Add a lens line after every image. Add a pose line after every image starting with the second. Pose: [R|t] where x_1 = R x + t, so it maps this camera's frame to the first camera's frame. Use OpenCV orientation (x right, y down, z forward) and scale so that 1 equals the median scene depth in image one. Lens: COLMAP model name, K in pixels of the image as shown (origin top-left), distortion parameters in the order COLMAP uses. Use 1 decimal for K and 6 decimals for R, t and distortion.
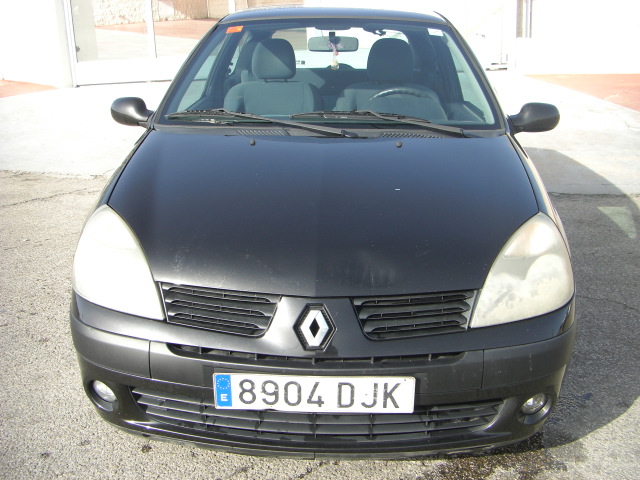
lens RADIAL K [[714.5, 0, 321.2], [0, 714.5, 237.6], [0, 0, 1]] dist [-0.144419, 0.000000]
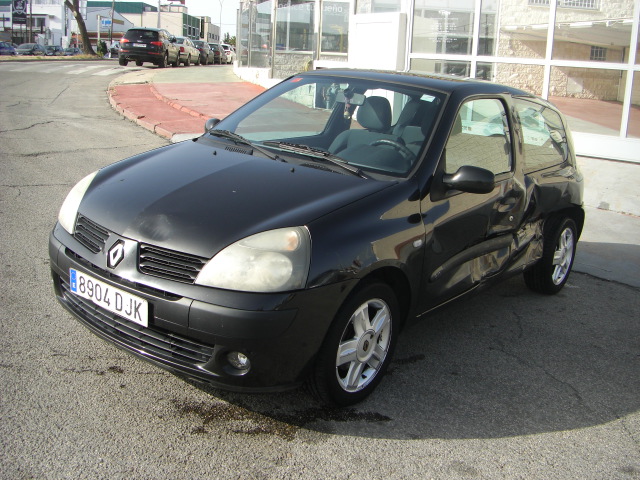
lens RADIAL K [[714.5, 0, 319.1], [0, 714.5, 241.8], [0, 0, 1]] dist [-0.144419, 0.000000]
pose [[0.806929, 0.214747, -0.550227, 1.192630], [-0.264090, 0.964437, -0.010889, -0.002342], [0.528321, 0.154096, 0.834944, -0.067929]]
